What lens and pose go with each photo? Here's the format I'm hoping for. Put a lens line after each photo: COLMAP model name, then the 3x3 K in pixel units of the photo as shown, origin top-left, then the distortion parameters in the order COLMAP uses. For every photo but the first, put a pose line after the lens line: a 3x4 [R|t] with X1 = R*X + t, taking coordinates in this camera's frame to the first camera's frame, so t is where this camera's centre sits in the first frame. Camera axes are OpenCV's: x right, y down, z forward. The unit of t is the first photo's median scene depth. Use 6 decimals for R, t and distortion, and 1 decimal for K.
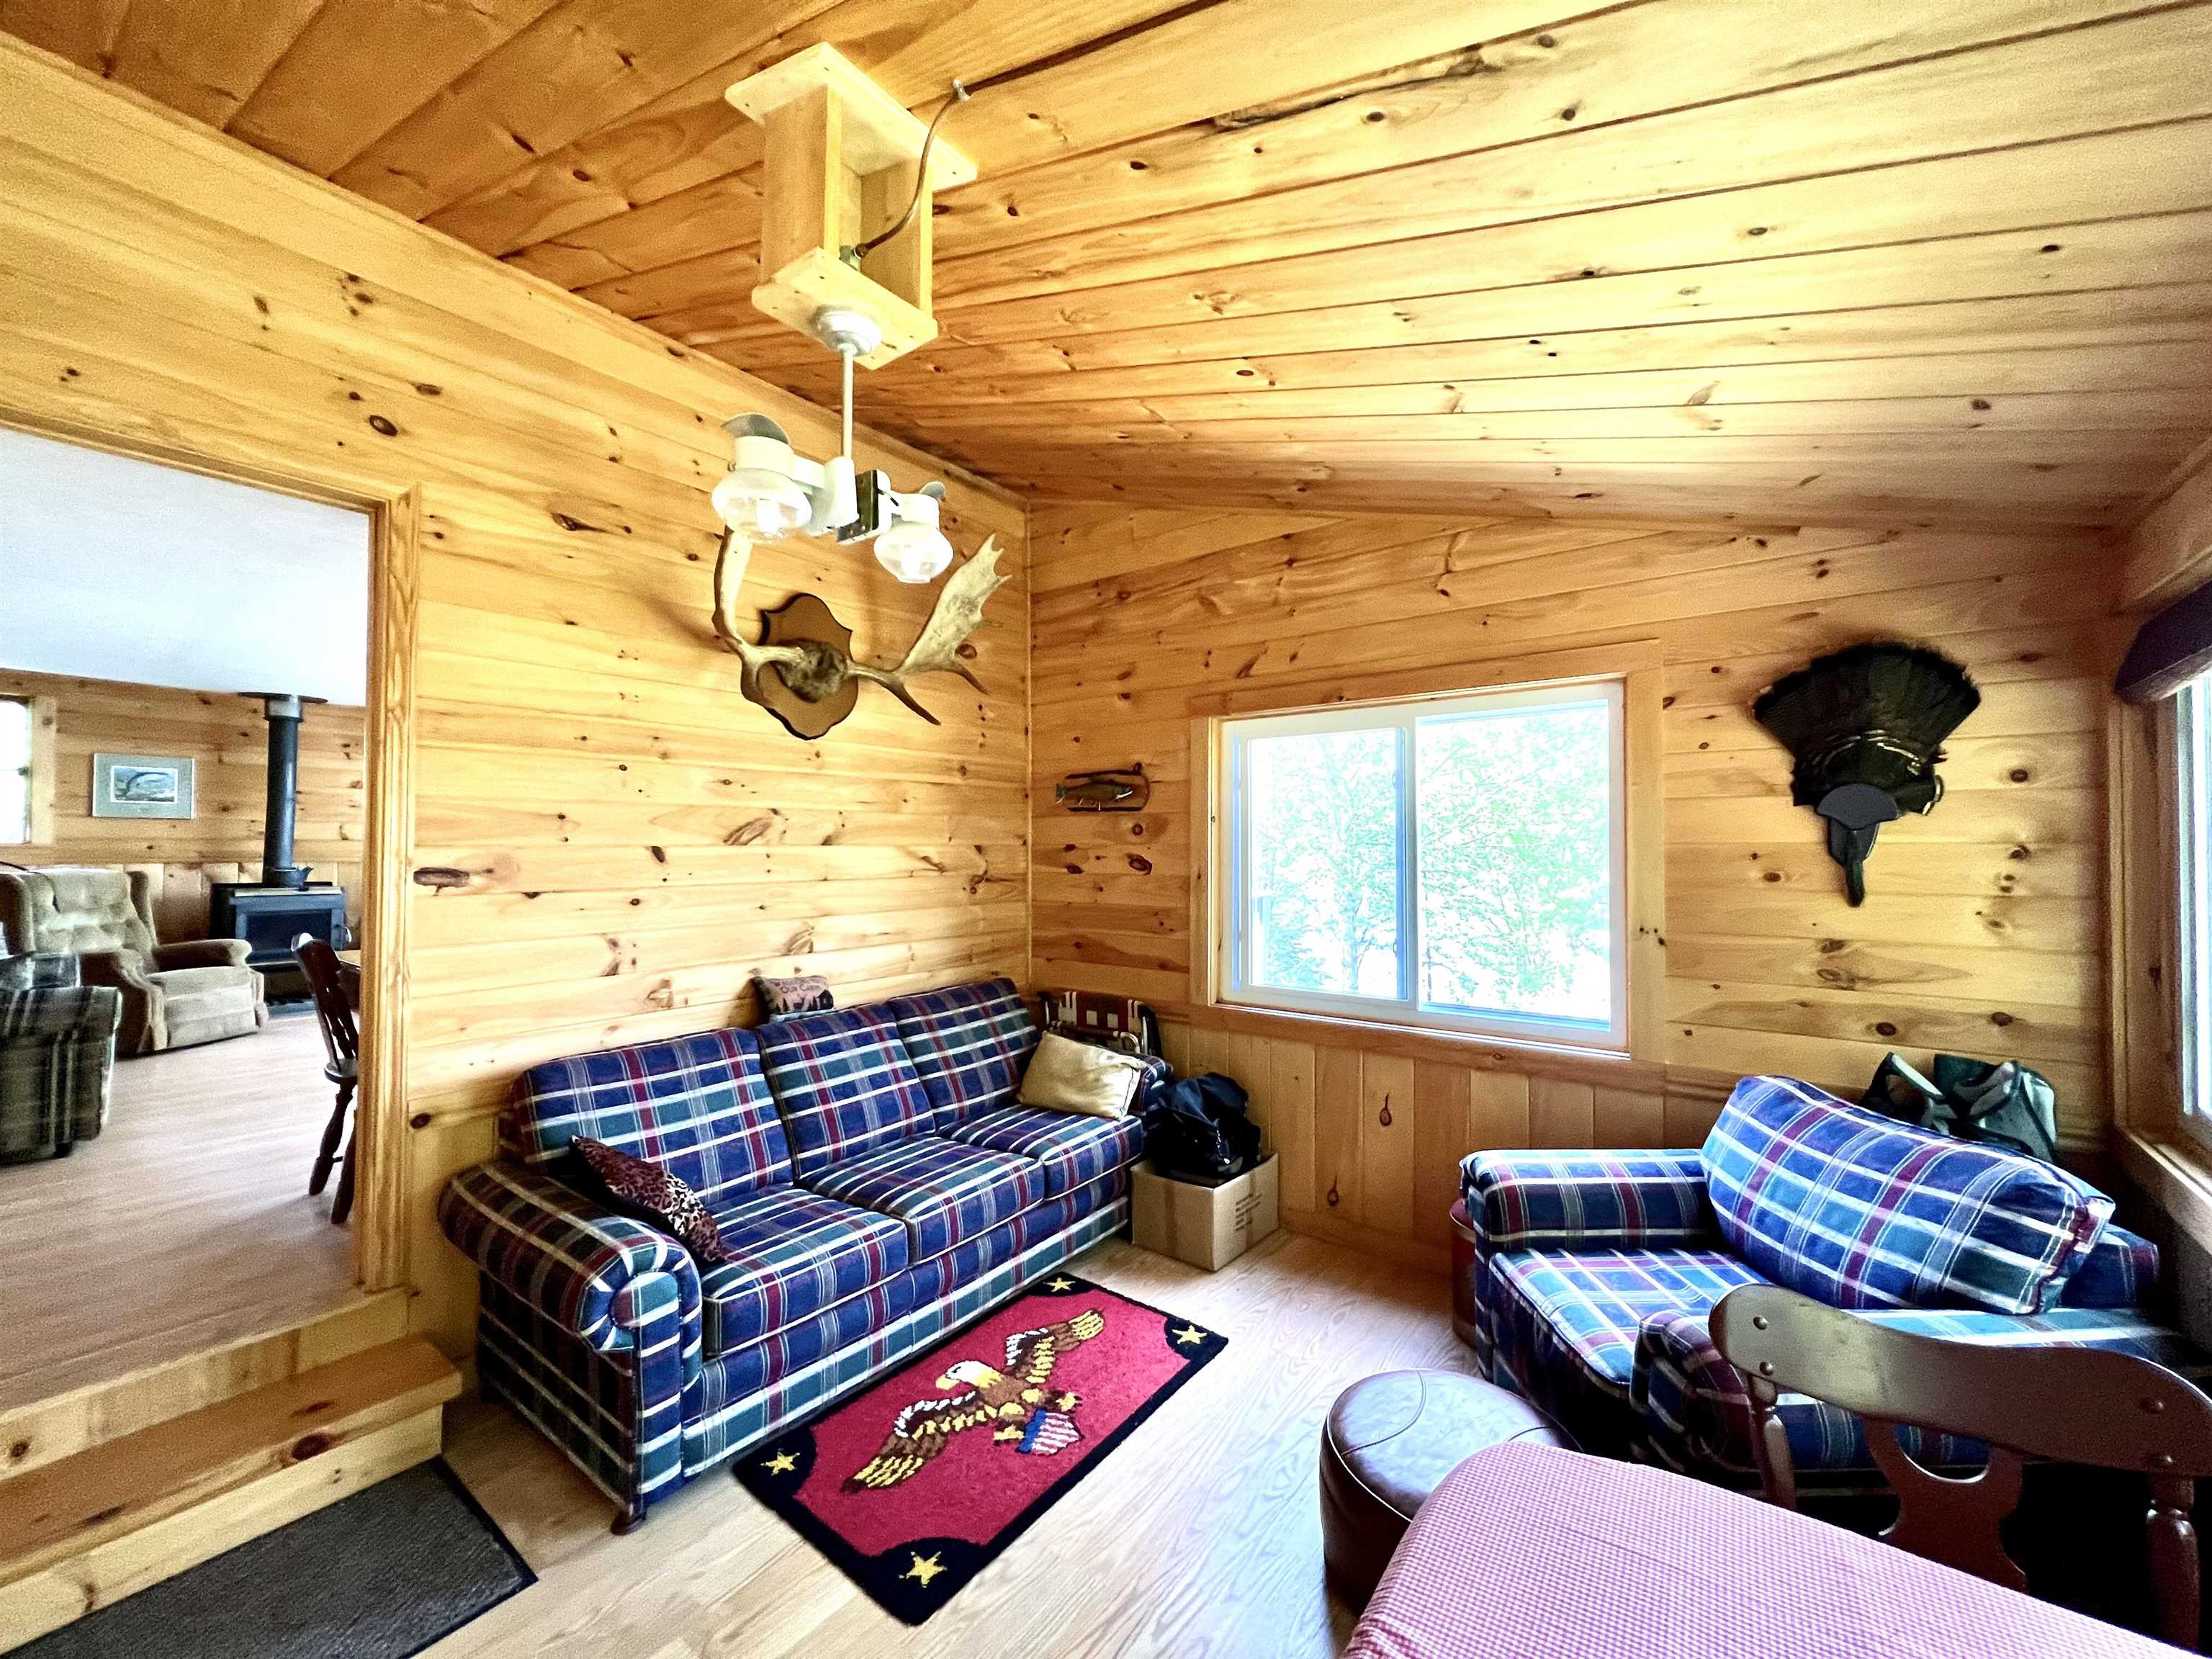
lens RADIAL K [[881.5, 0, 1100.2], [0, 881.5, 829.4], [0, 0, 1]] dist [0.000016, -0.000090]
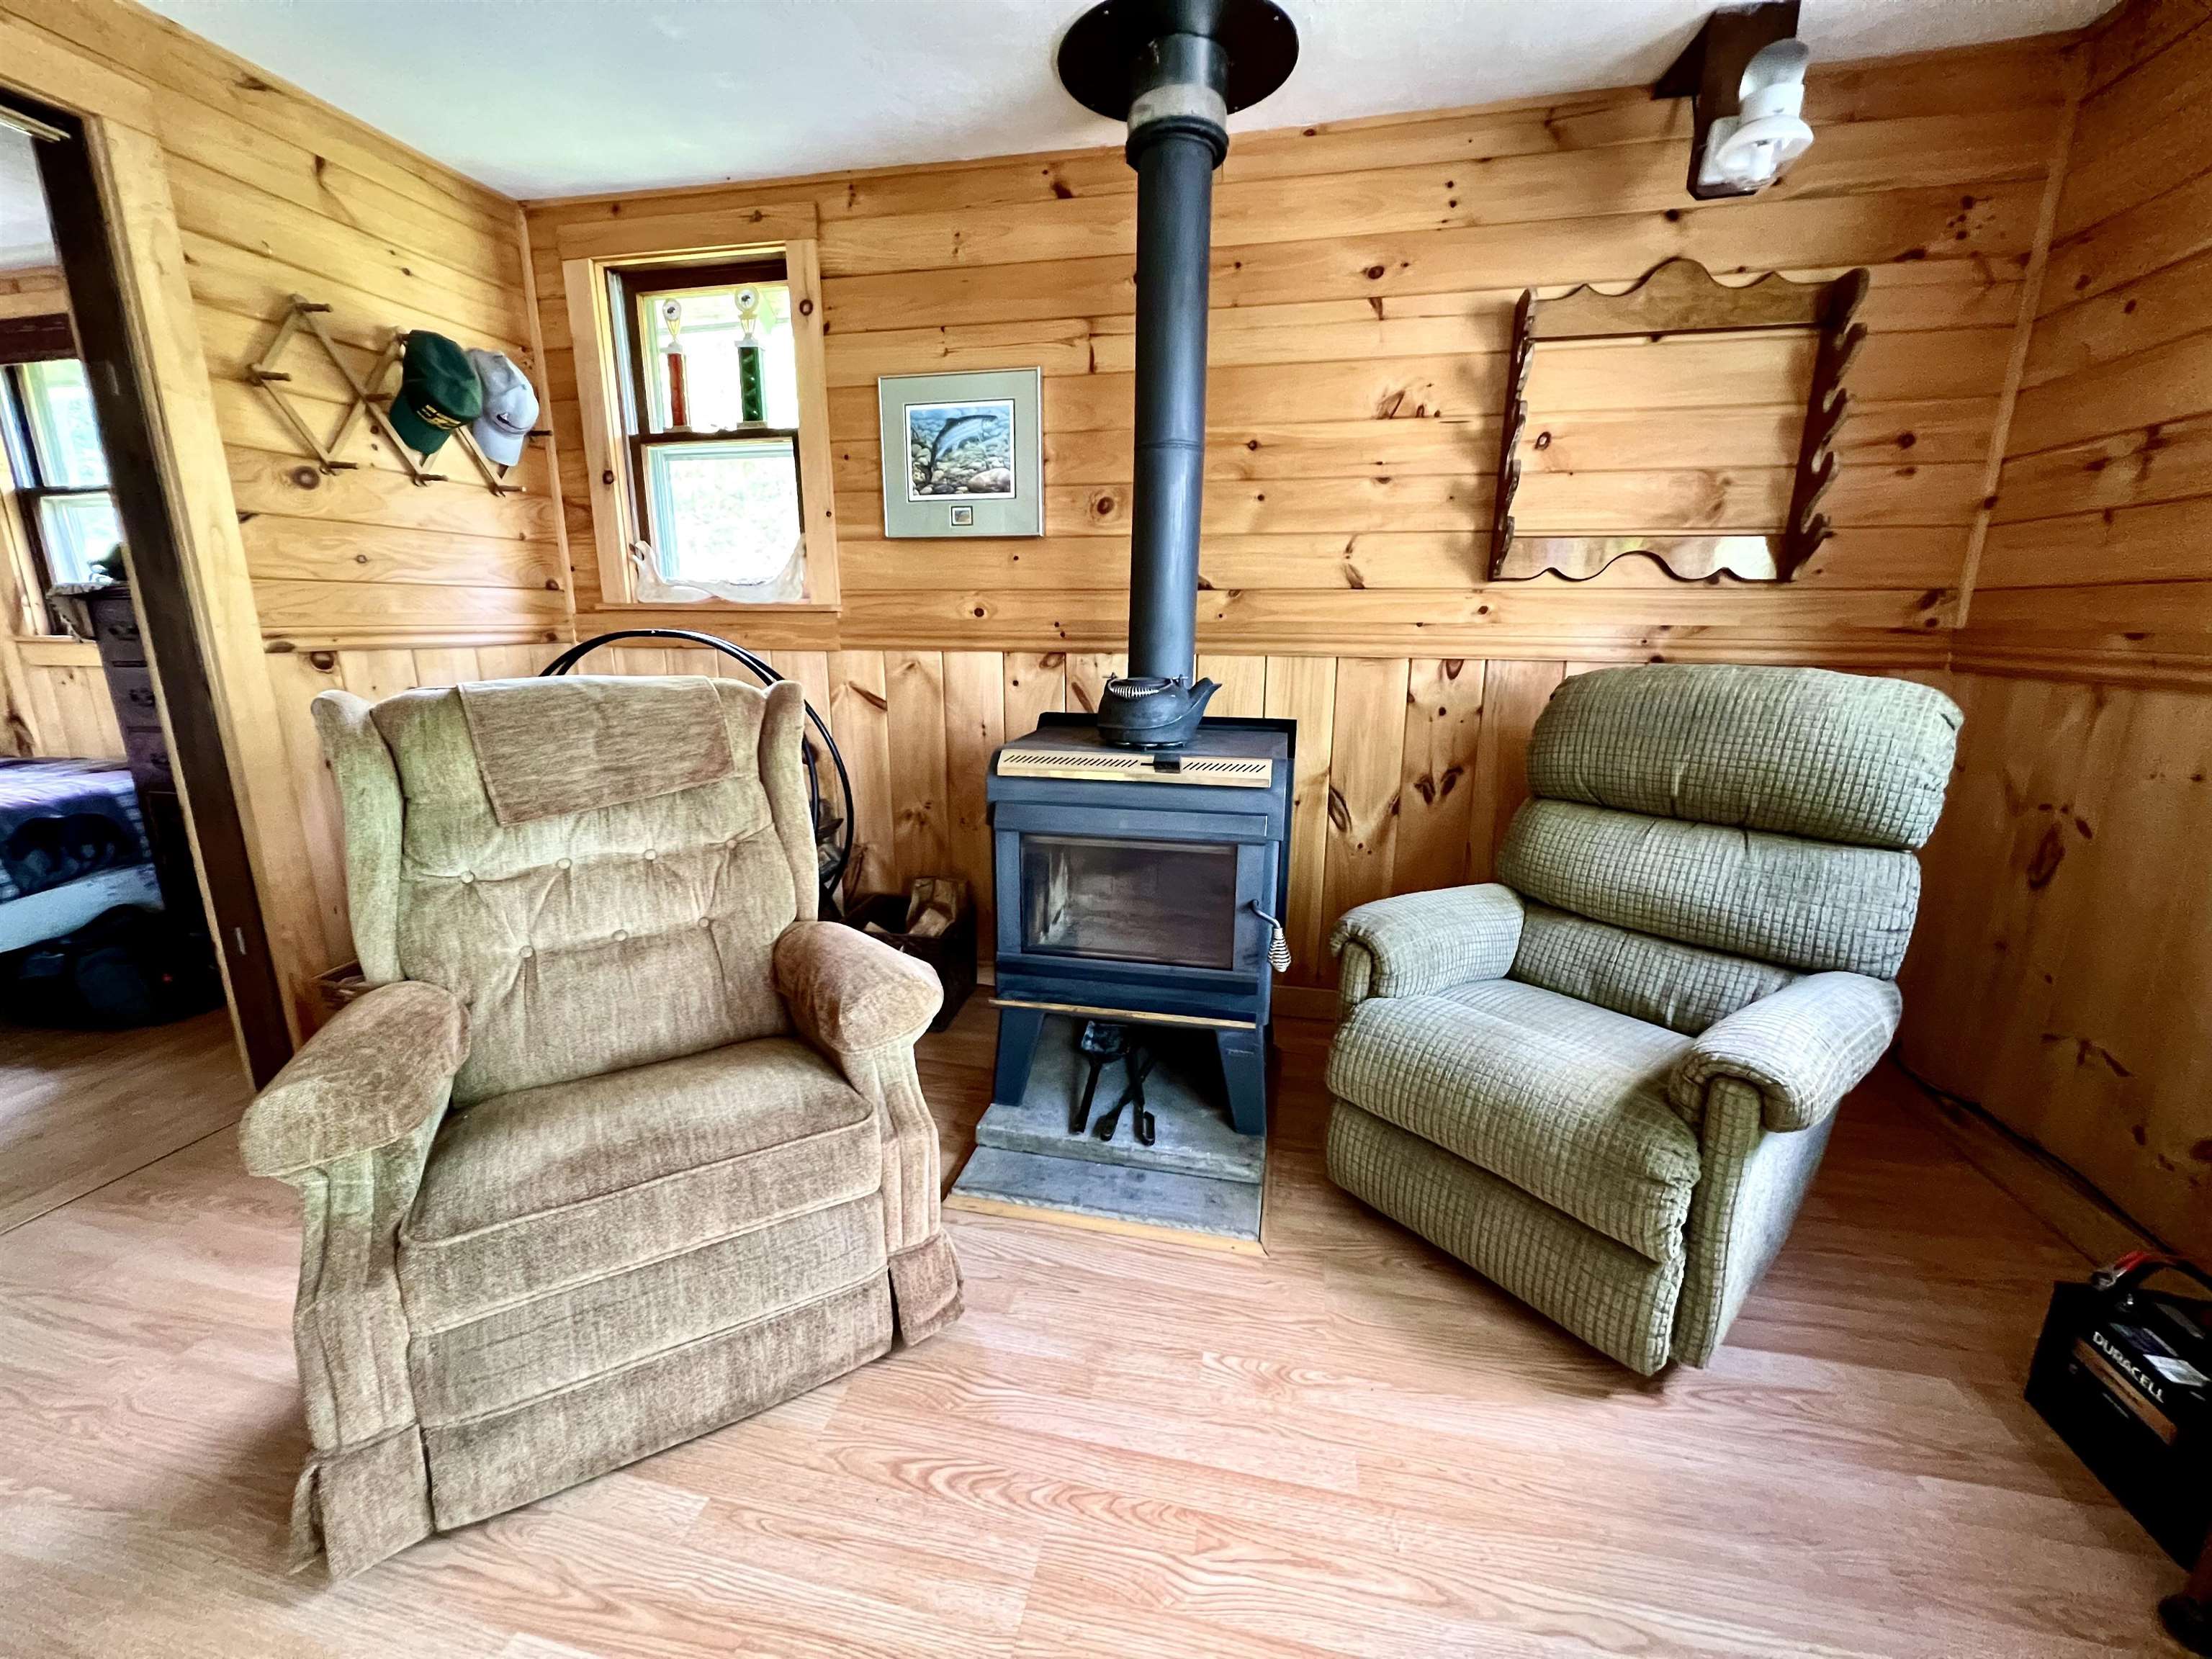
lens RADIAL K [[881.5, 0, 1104.6], [0, 881.5, 824.2], [0, 0, 1]] dist [0.000016, -0.000090]
pose [[0.428768, 0.205832, -0.879654, -1.280657], [0.019628, 0.971347, 0.236854, 0.039268], [0.903201, -0.118822, 0.412443, 1.673058]]
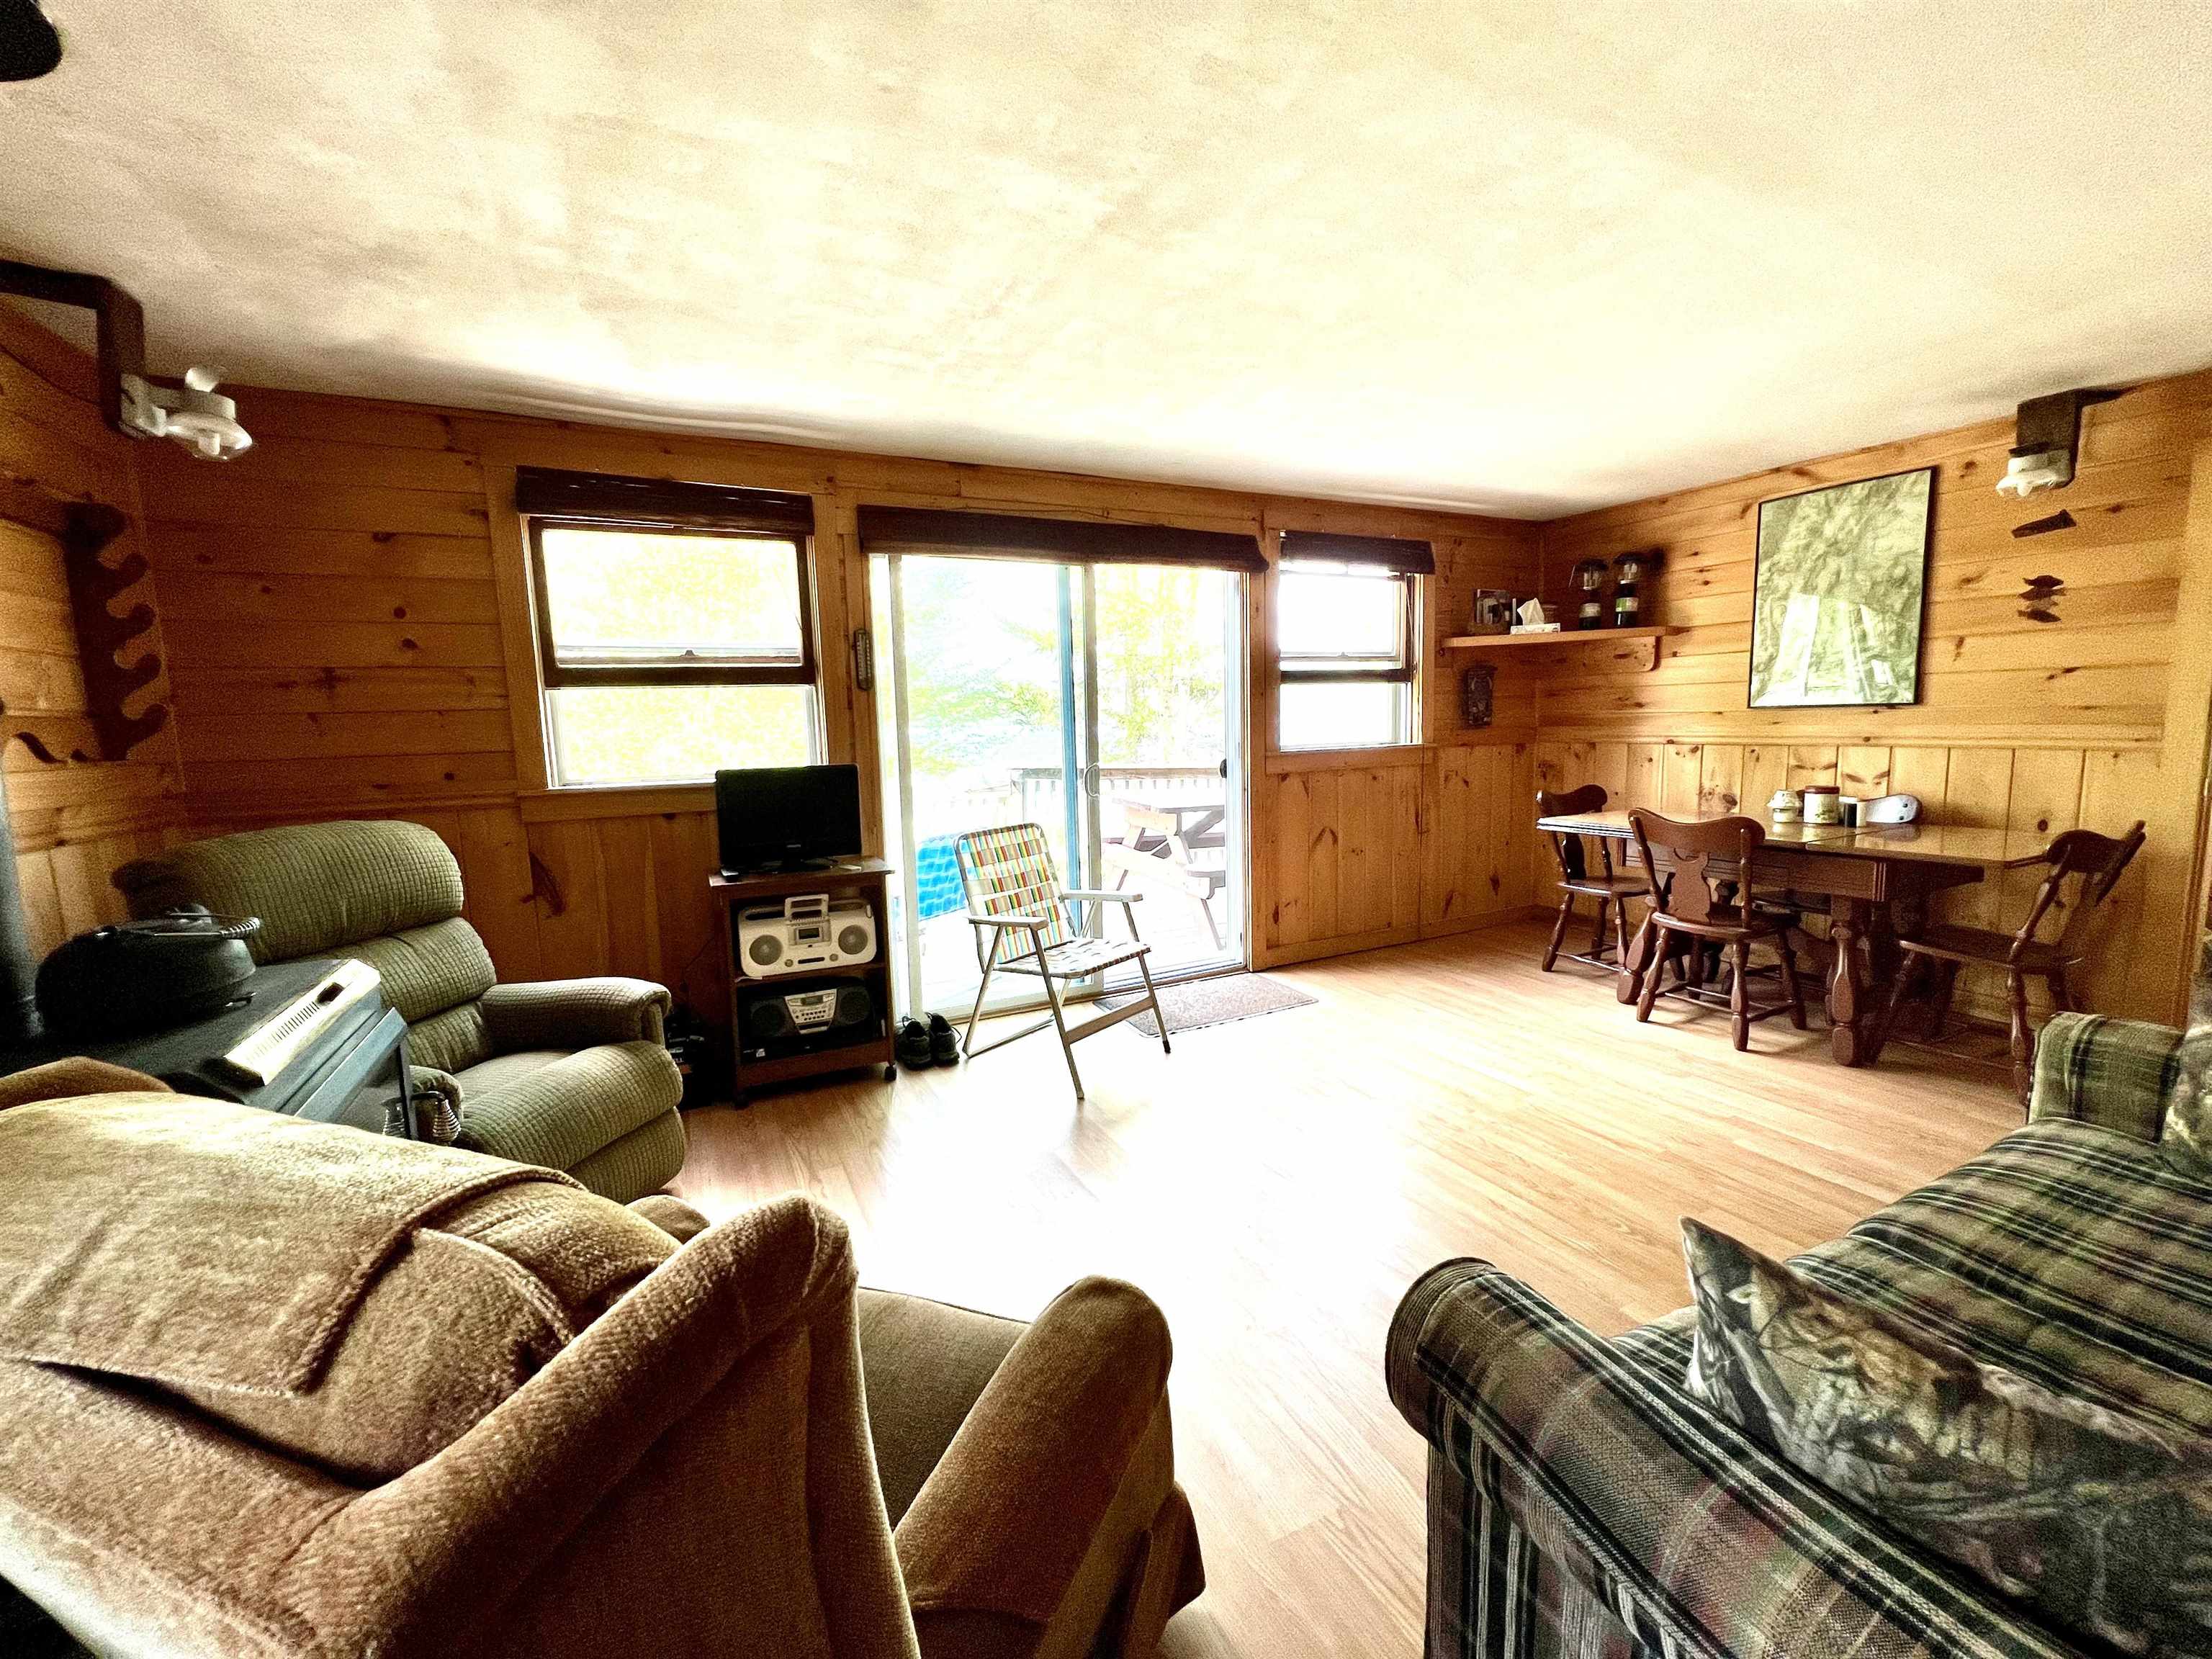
lens RADIAL K [[881.5, 0, 1100.2], [0, 881.5, 823.2], [0, 0, 1]] dist [0.000016, -0.000090]
pose [[0.435731, -0.122592, 0.891689, -1.973132], [0.006591, 0.991089, 0.133037, -0.010848], [-0.900053, -0.052091, 0.432656, 1.394100]]
